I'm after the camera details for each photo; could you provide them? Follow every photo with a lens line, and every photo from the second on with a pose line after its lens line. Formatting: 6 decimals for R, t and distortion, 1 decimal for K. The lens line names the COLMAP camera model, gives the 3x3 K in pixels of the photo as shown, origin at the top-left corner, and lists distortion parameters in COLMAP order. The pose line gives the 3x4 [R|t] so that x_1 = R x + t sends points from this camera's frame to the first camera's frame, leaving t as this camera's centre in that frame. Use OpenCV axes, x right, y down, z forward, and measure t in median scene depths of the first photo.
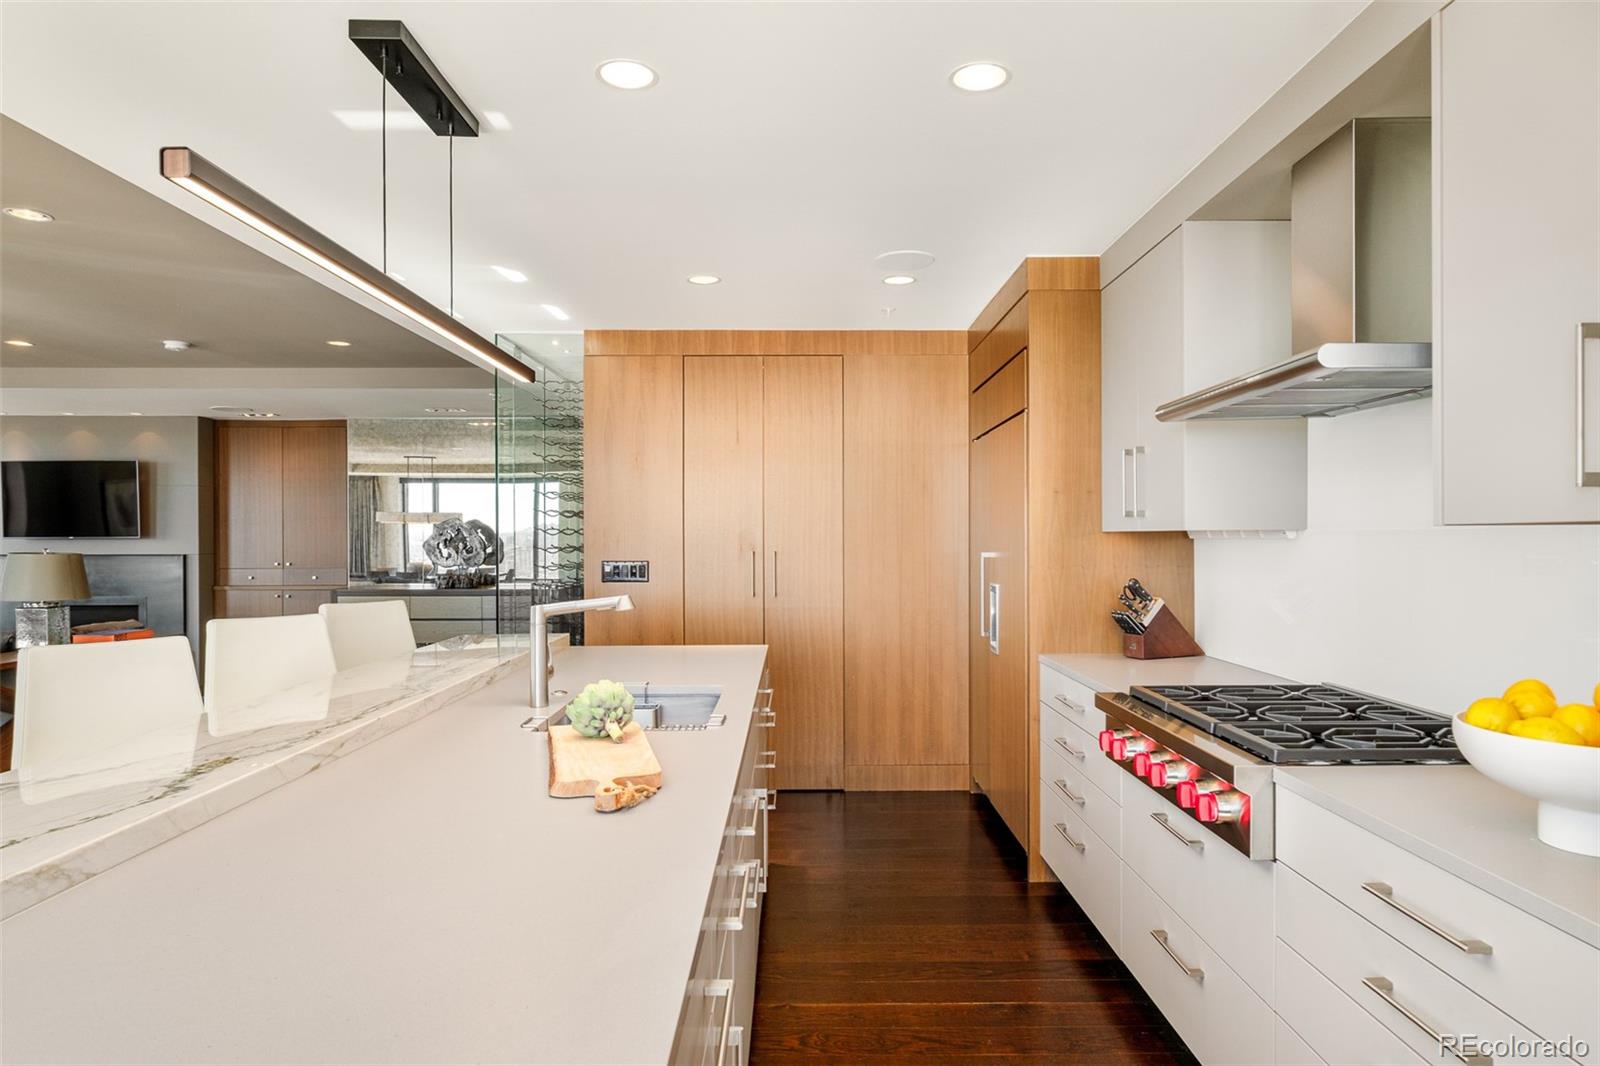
lens RADIAL K [[949.2, 0, 805.5], [0, 949.2, 534.4], [0, 0, 1]] dist [-0.015769, 0.008229]
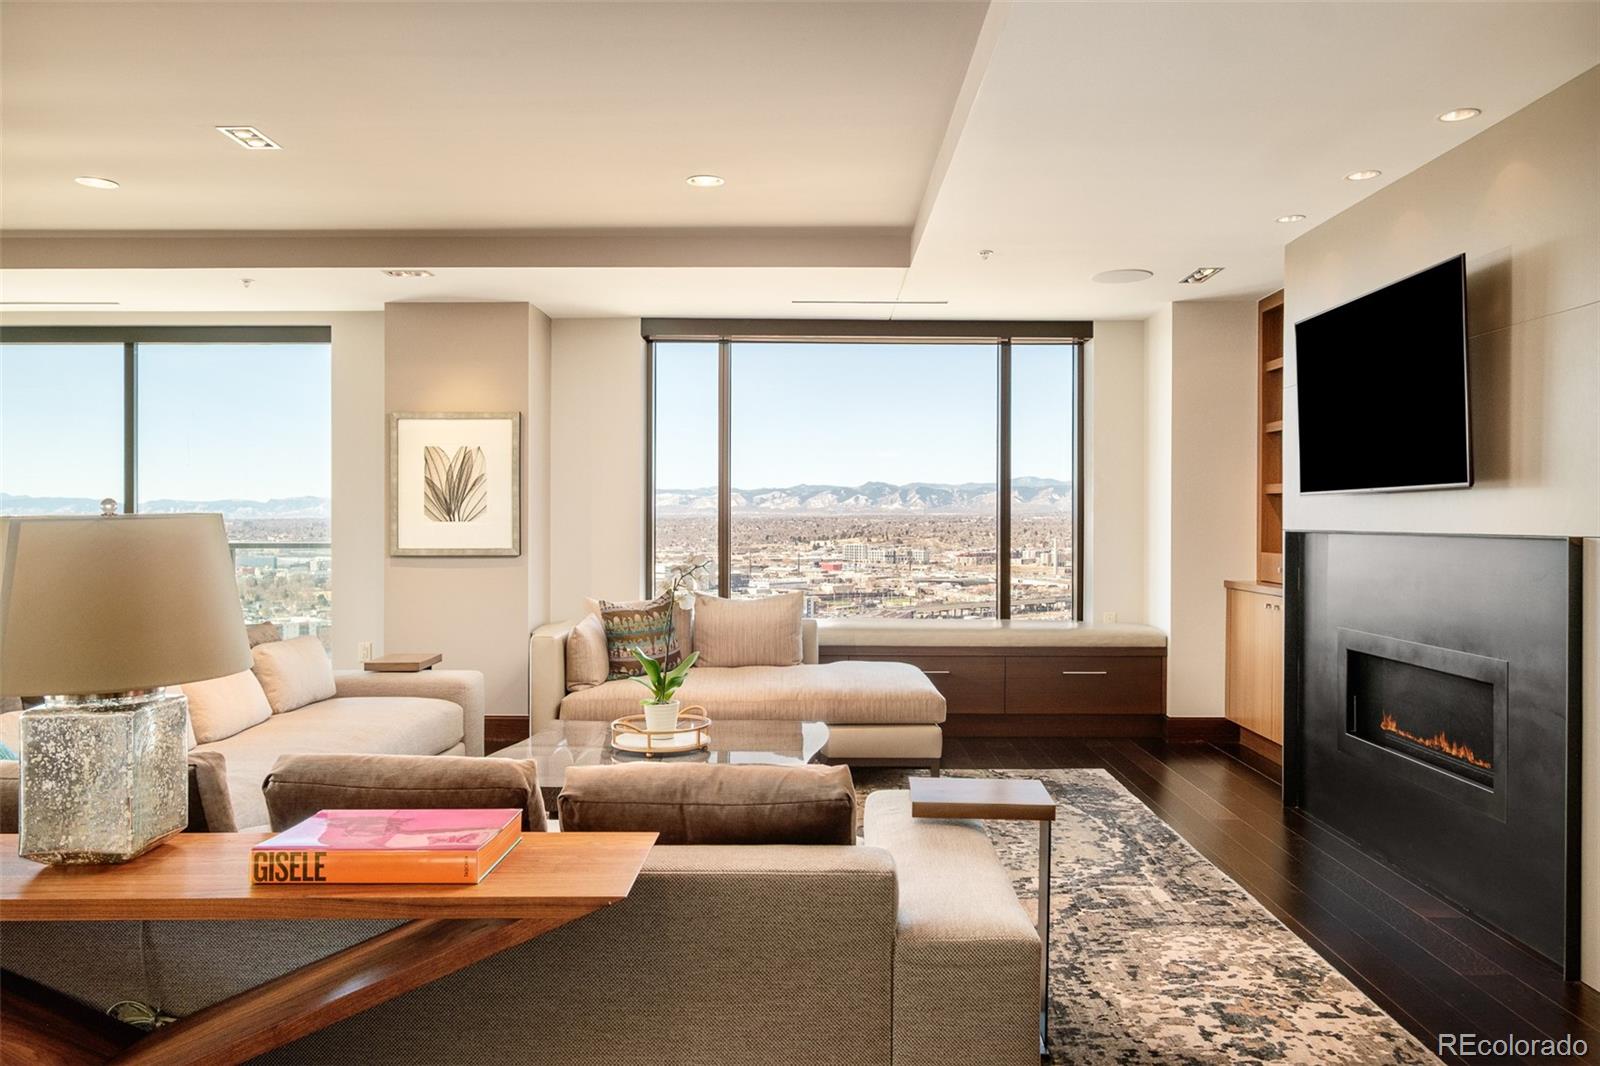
lens RADIAL K [[1174.9, 0, 806.8], [0, 1174.9, 517.3], [0, 0, 1]] dist [0.004416, 0.004222]
pose [[-0.014935, 0.000587, -0.999888, -0.282093], [0.004766, 0.999989, 0.000516, 0.013639], [0.999877, -0.004758, -0.014937, 0.763039]]
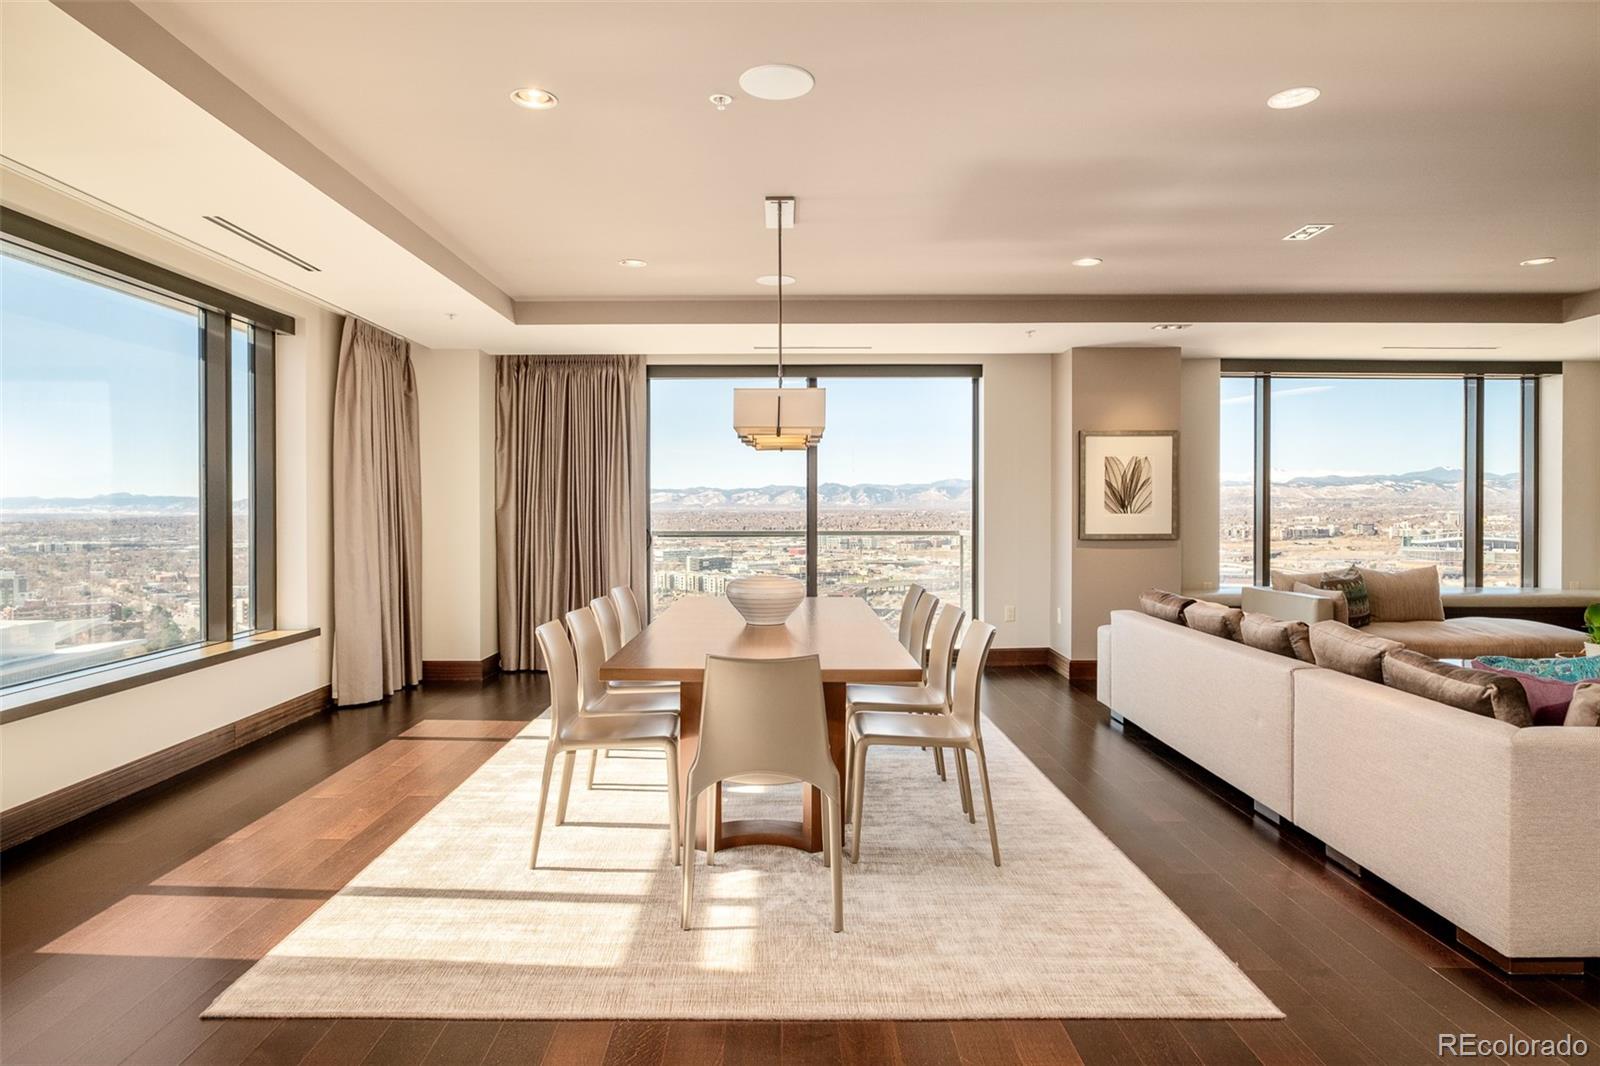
lens RADIAL K [[949.2, 0, 775.6], [0, 949.2, 520.0], [0, 0, 1]] dist [-0.015769, 0.008229]
pose [[-0.011995, 0.009345, -0.999884, -0.226181], [0.005264, 0.999943, 0.009283, 0.012135], [0.999914, -0.005153, -0.012043, 0.229862]]
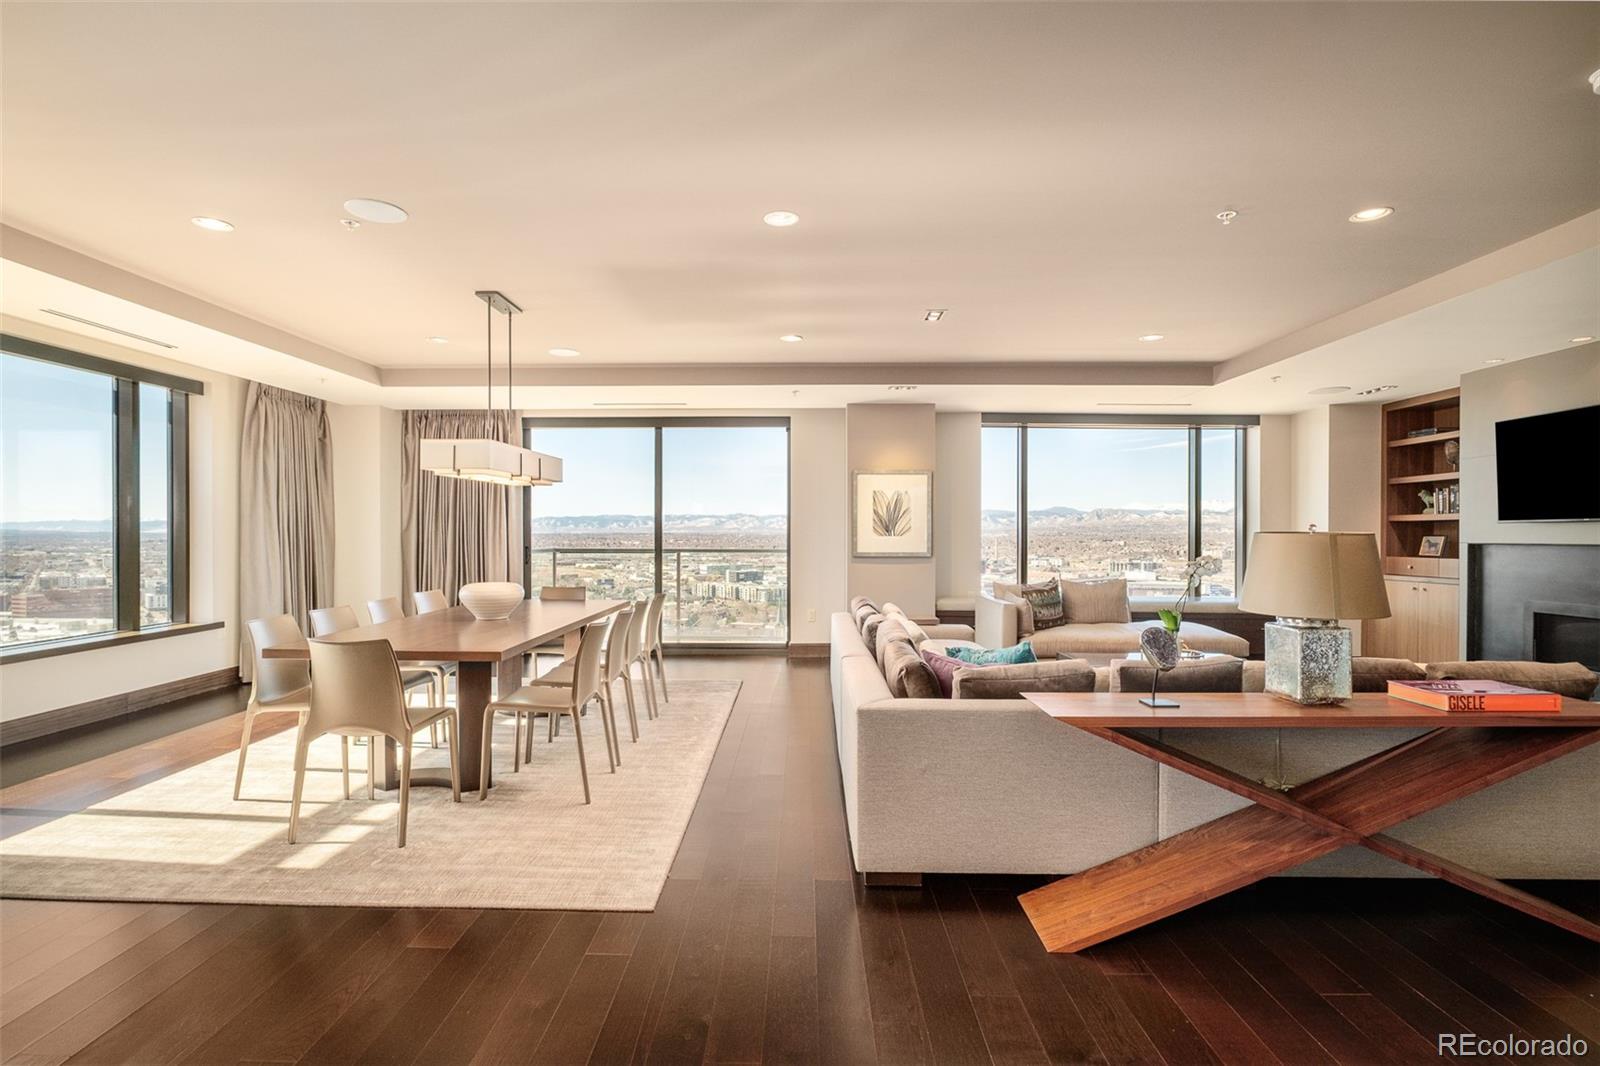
lens RADIAL K [[780.3, 0, 783.7], [0, 780.3, 539.4], [0, 0, 1]] dist [-0.013241, 0.000219]
pose [[-0.034897, 0.007605, -0.999362, -0.199732], [0.000892, 0.999971, 0.007579, 0.012734], [0.999391, -0.000627, -0.034903, 0.435951]]
